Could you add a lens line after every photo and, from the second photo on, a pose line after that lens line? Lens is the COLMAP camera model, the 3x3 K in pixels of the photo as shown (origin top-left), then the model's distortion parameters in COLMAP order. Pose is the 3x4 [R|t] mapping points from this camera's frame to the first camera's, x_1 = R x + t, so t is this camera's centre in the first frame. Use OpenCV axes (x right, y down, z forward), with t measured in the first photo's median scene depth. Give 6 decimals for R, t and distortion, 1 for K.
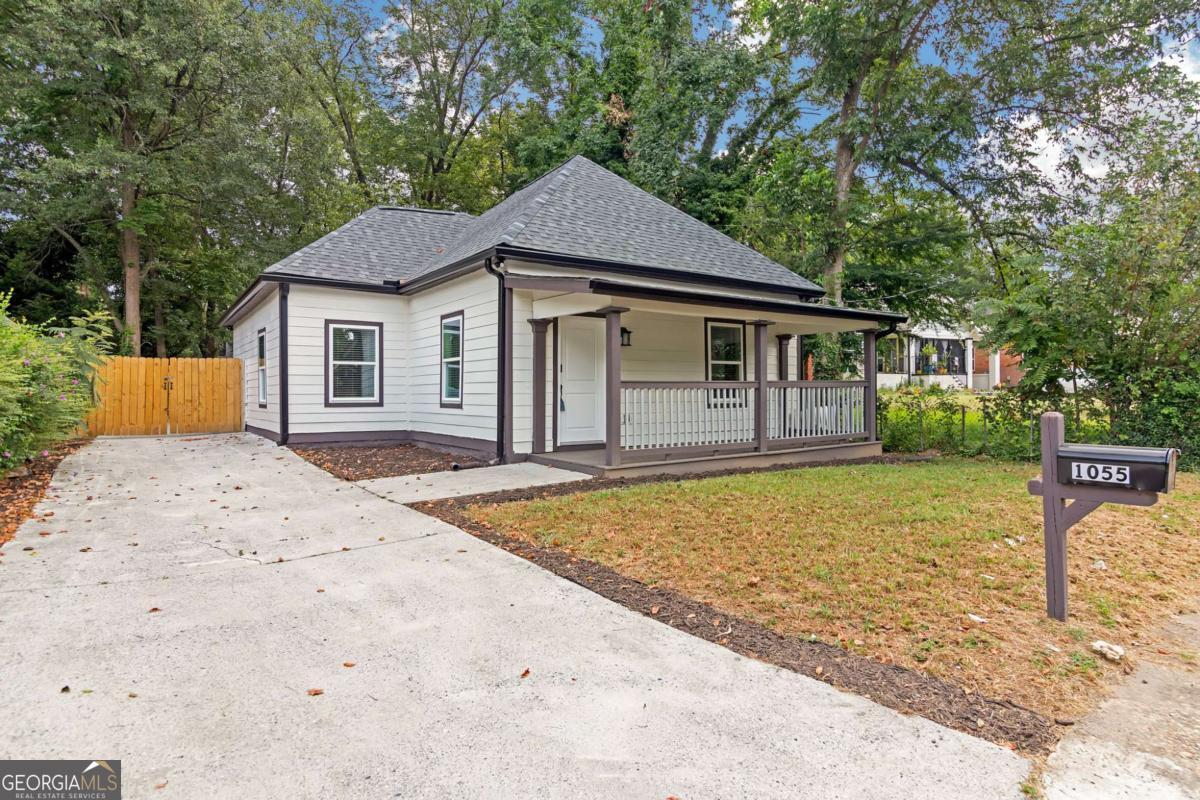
lens RADIAL K [[643.6, 0, 600.0], [0, 643.6, 400.0], [0, 0, 1]] dist [-0.000759, -0.000062]
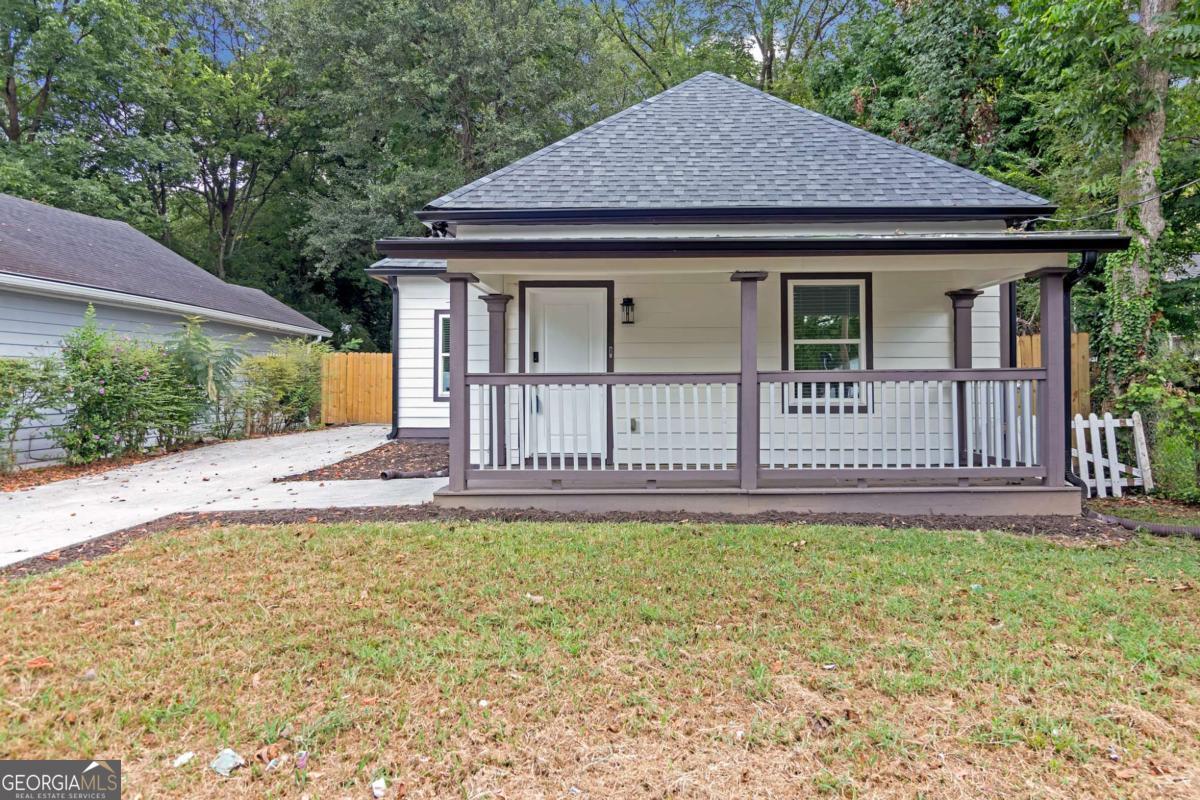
lens RADIAL K [[720.6, 0, 600.1], [0, 720.6, 368.4], [0, 0, 1]] dist [0.004608, 0.001132]
pose [[0.808818, -0.009938, -0.587975, 0.434223], [-0.009992, 0.999481, -0.030638, -0.007892], [0.587974, 0.030656, 0.808299, 0.300229]]
